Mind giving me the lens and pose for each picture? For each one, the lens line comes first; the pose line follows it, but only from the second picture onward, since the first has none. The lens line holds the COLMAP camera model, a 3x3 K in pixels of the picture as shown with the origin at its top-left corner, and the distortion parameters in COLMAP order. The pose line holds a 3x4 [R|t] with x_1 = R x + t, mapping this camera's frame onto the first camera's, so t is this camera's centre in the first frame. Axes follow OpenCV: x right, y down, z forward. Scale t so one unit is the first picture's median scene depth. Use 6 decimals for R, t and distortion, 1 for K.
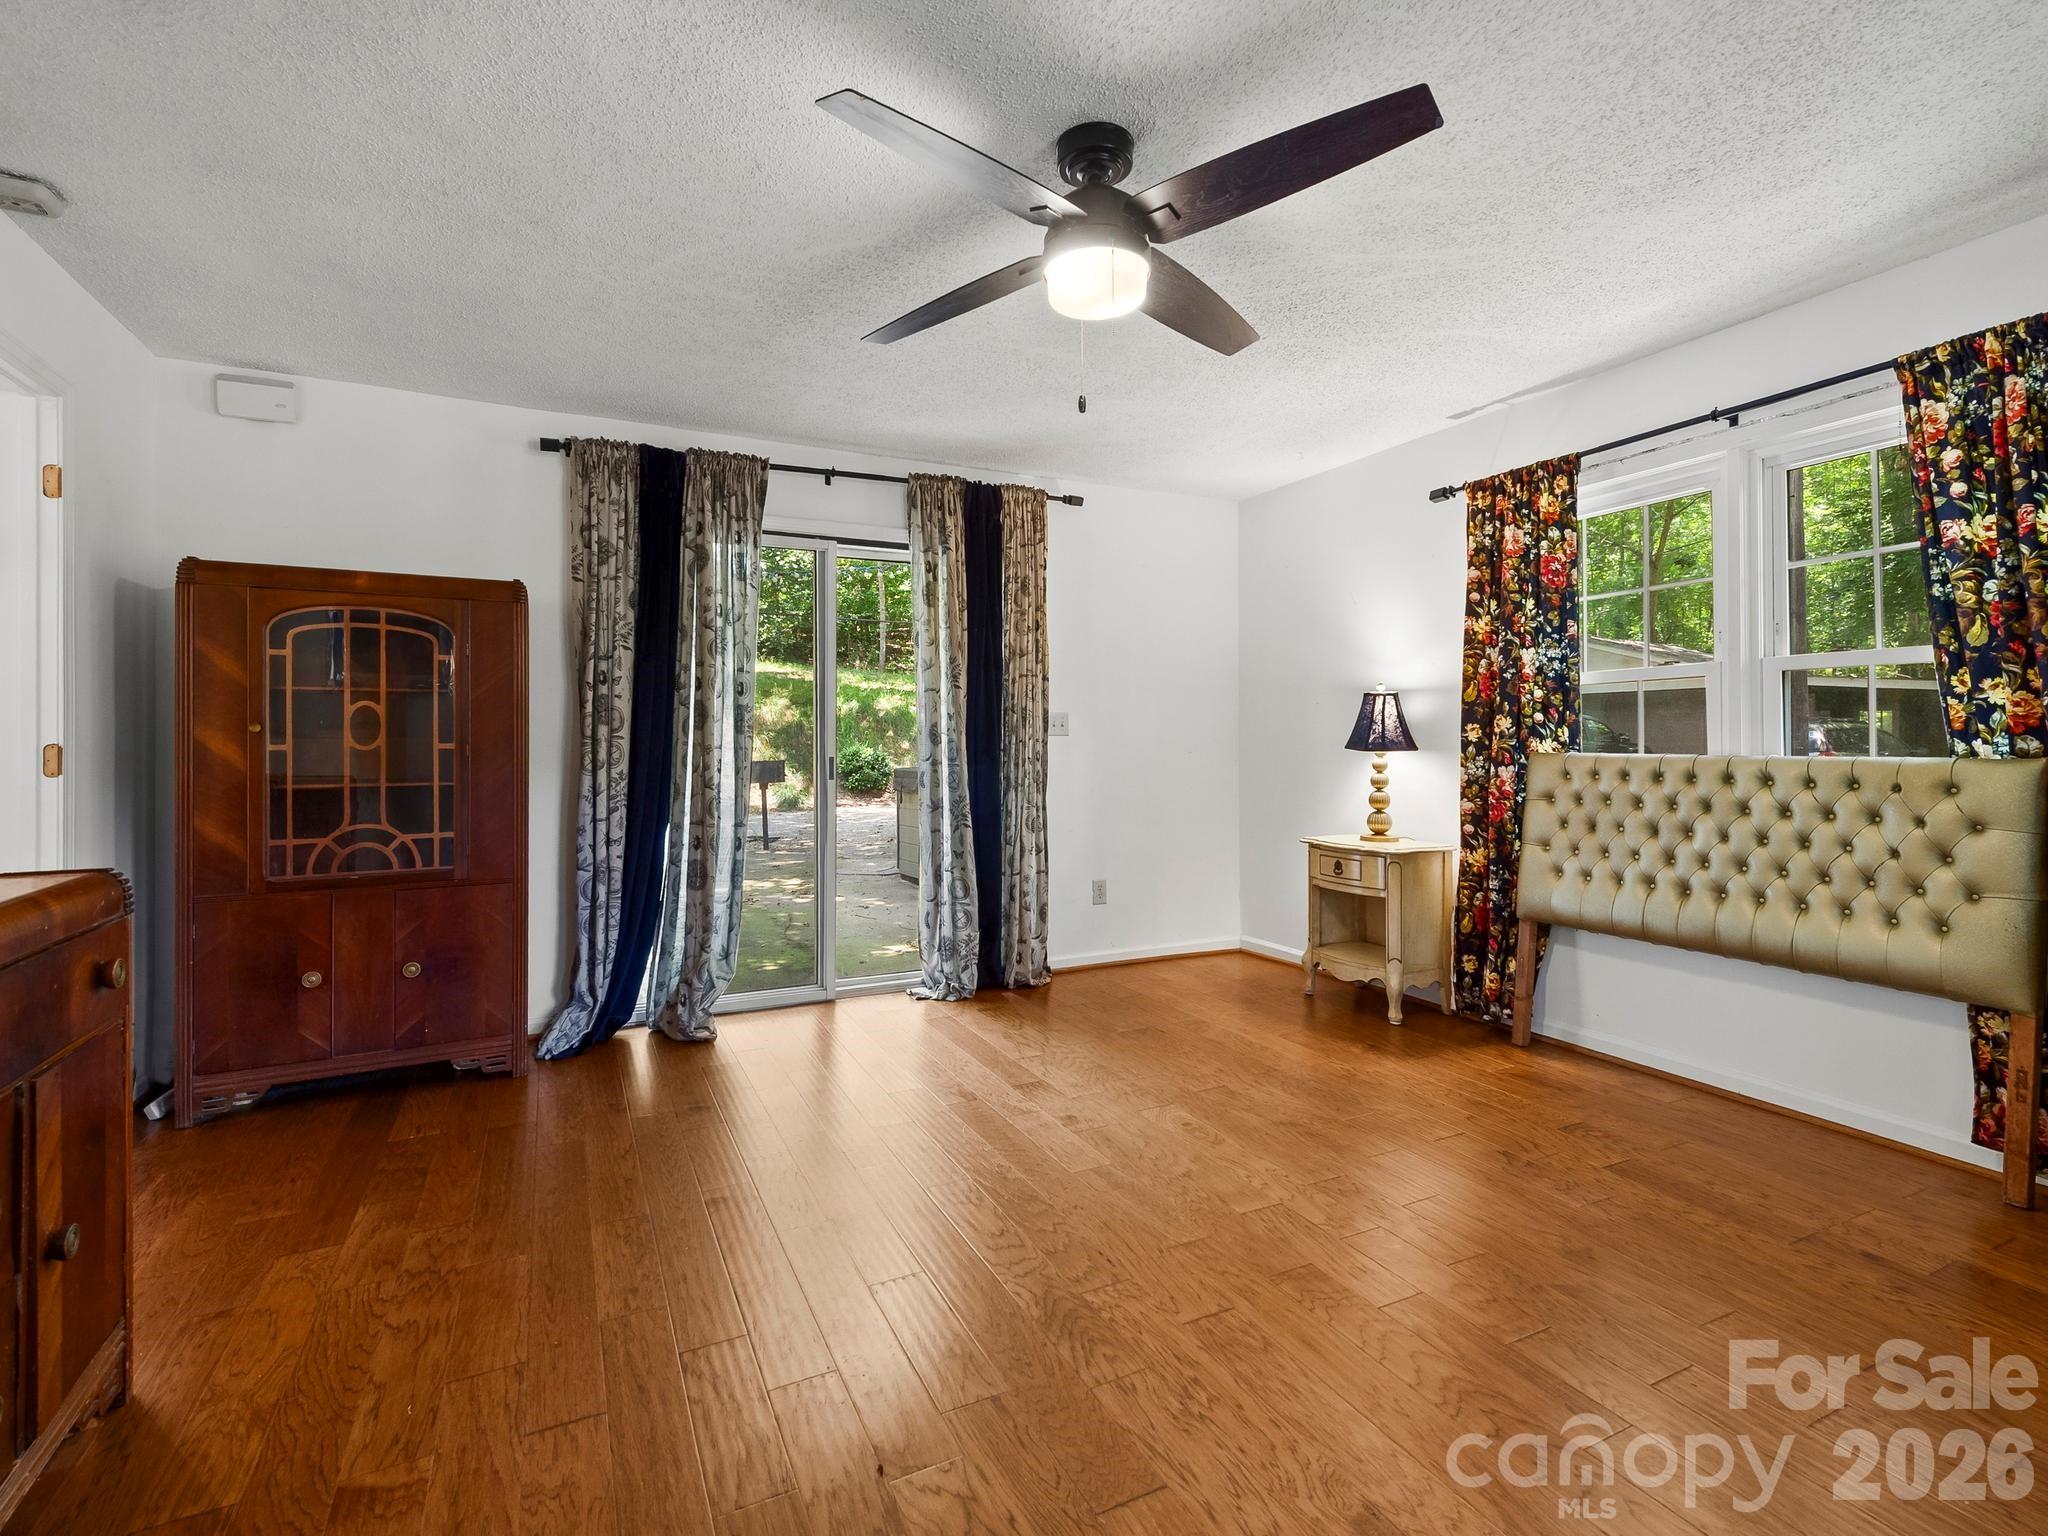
lens RADIAL K [[919.6, 0, 1013.8], [0, 919.6, 751.2], [0, 0, 1]] dist [0.008466, -0.000592]
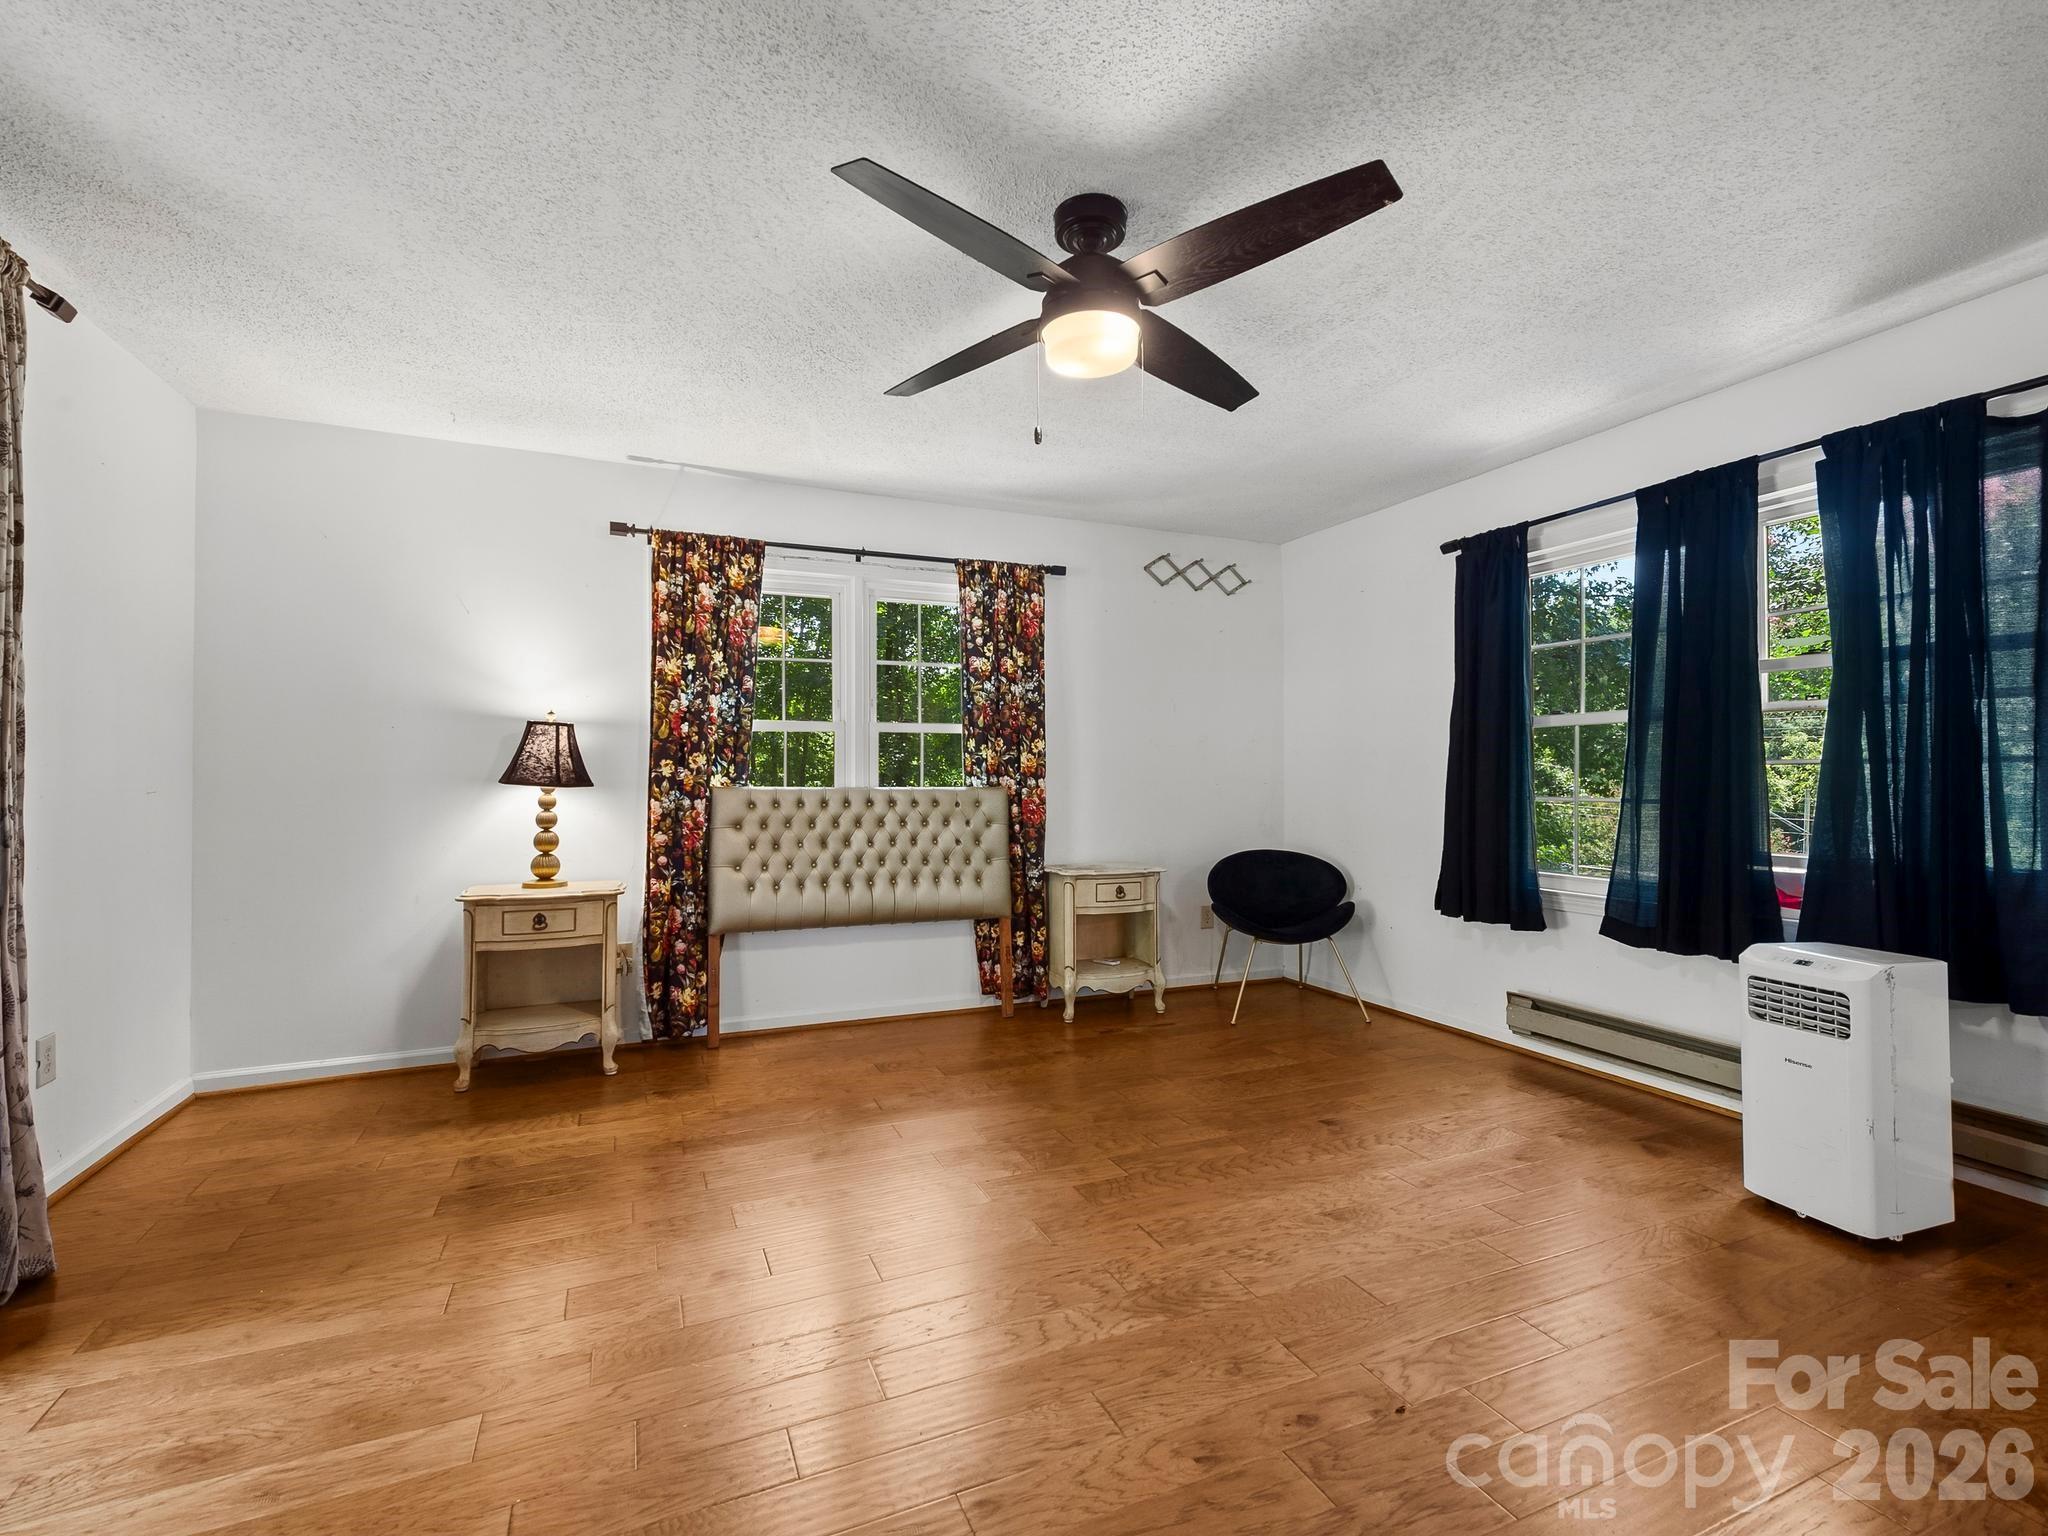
lens RADIAL K [[917.4, 0, 991.4], [0, 917.4, 767.9], [0, 0, 1]] dist [0.009736, -0.000503]
pose [[0.067510, 0.014178, 0.997618, -0.602093], [0.008768, 0.999852, -0.014803, -0.001767], [-0.997680, 0.009746, 0.067376, 0.643683]]
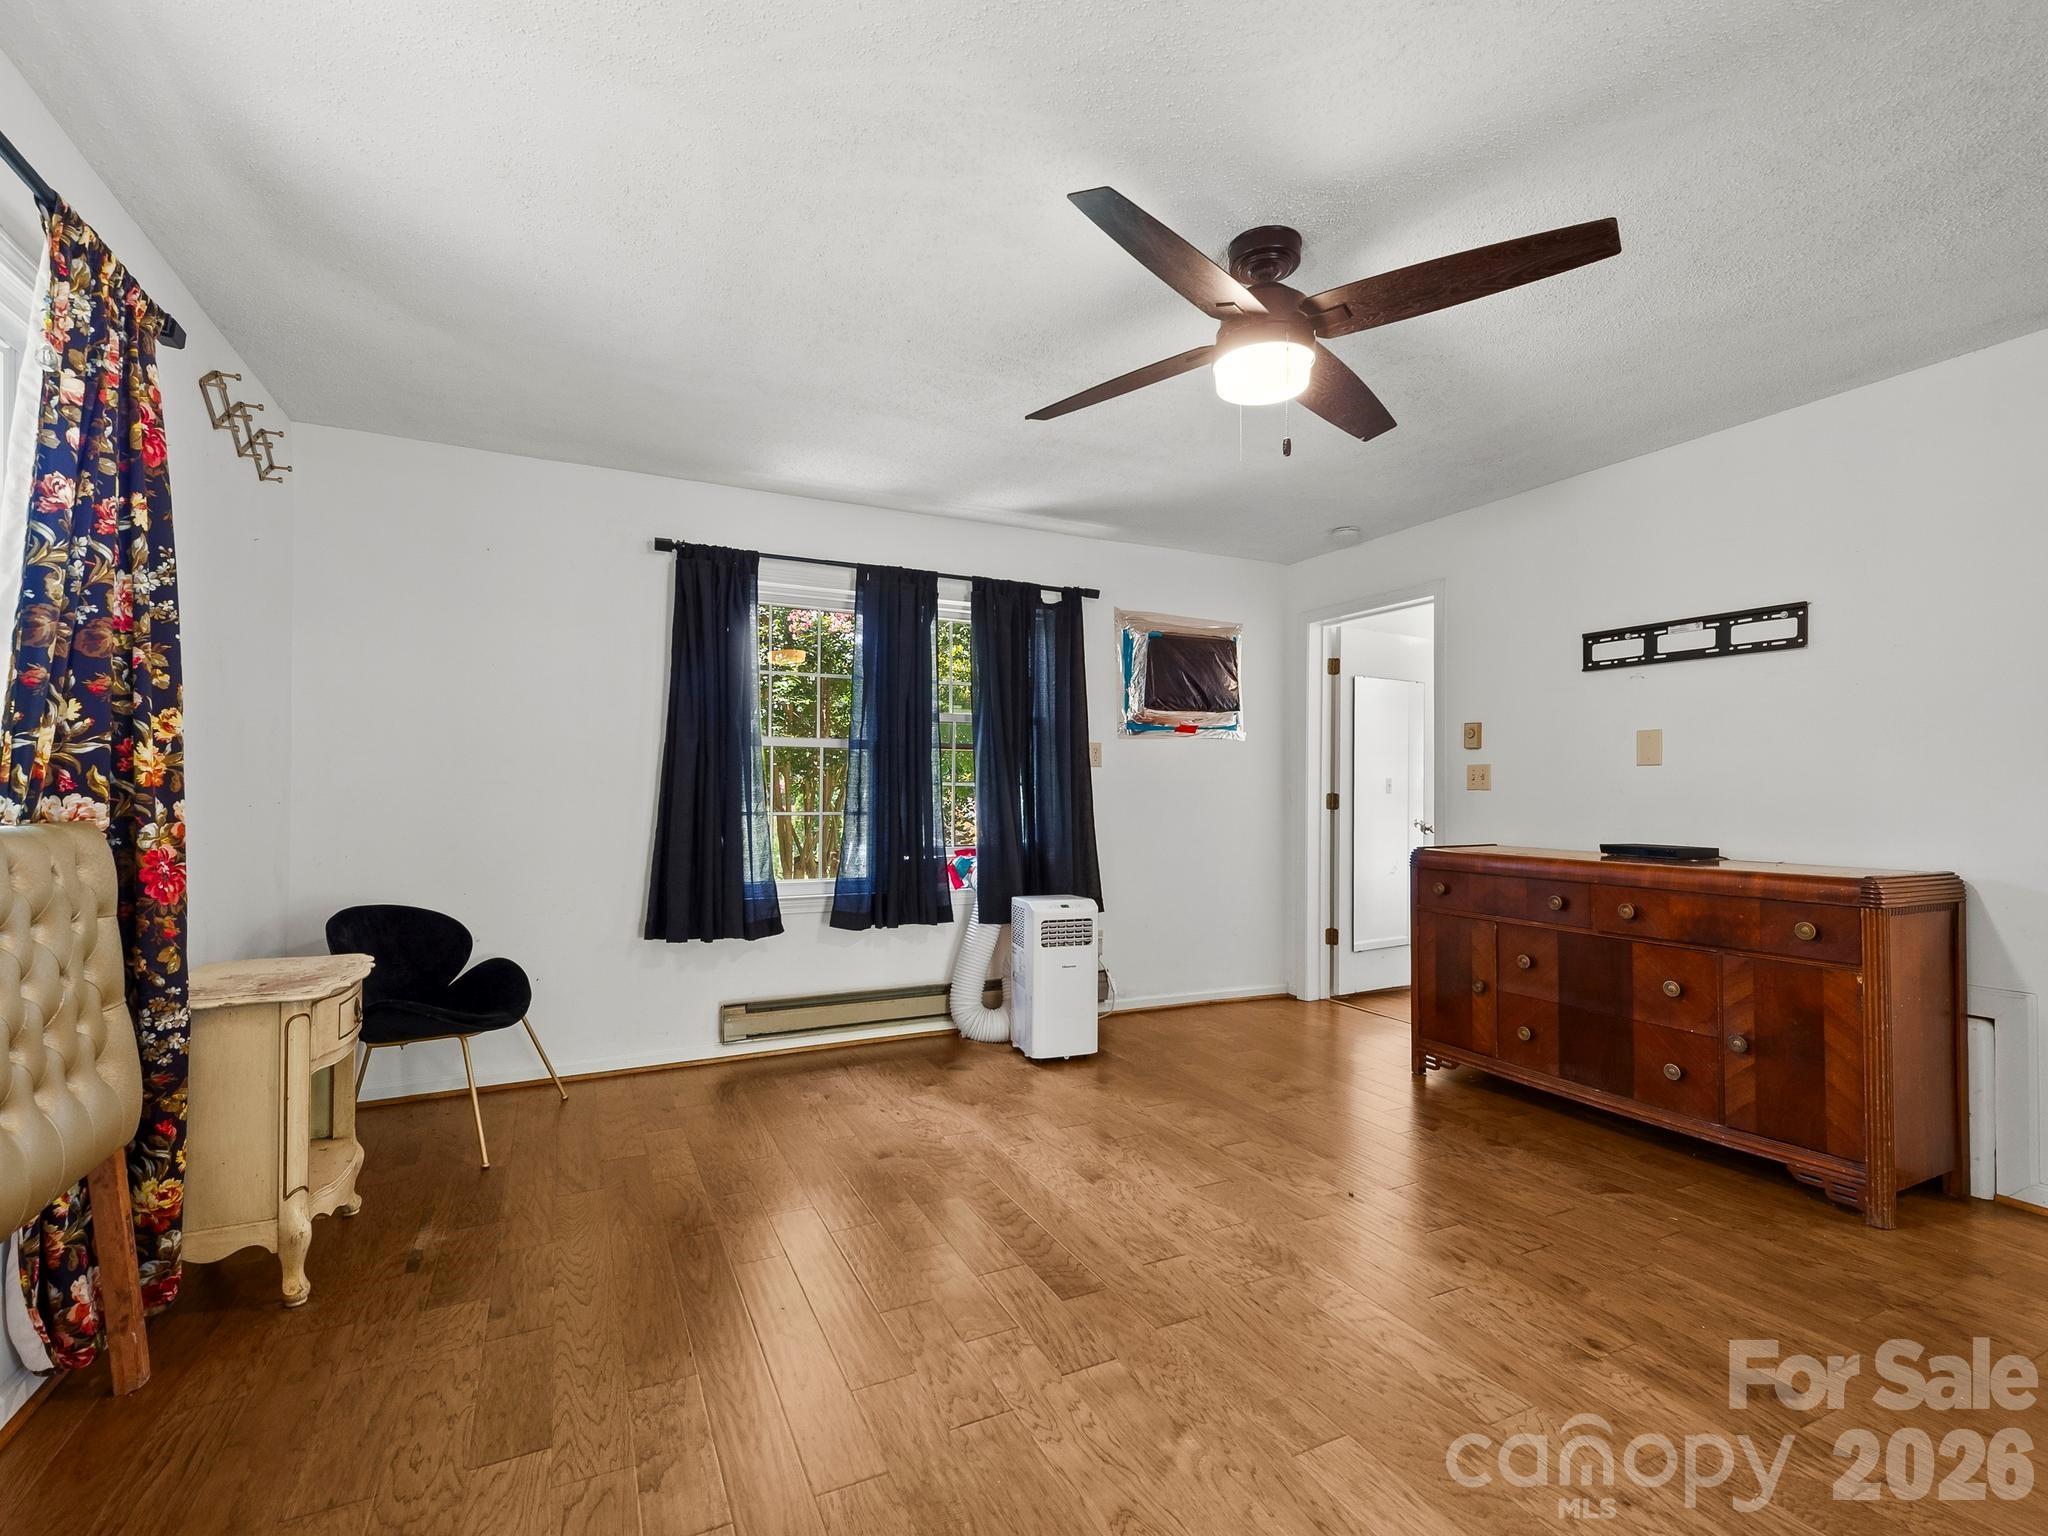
lens RADIAL K [[950.2, 0, 1028.9], [0, 950.2, 782.7], [0, 0, 1]] dist [0.014270, -0.000075]
pose [[-0.999861, 0.000478, -0.016687, 0.237645], [0.000440, 0.999997, 0.002295, -0.018685], [0.016688, 0.002287, -0.999858, 1.304656]]
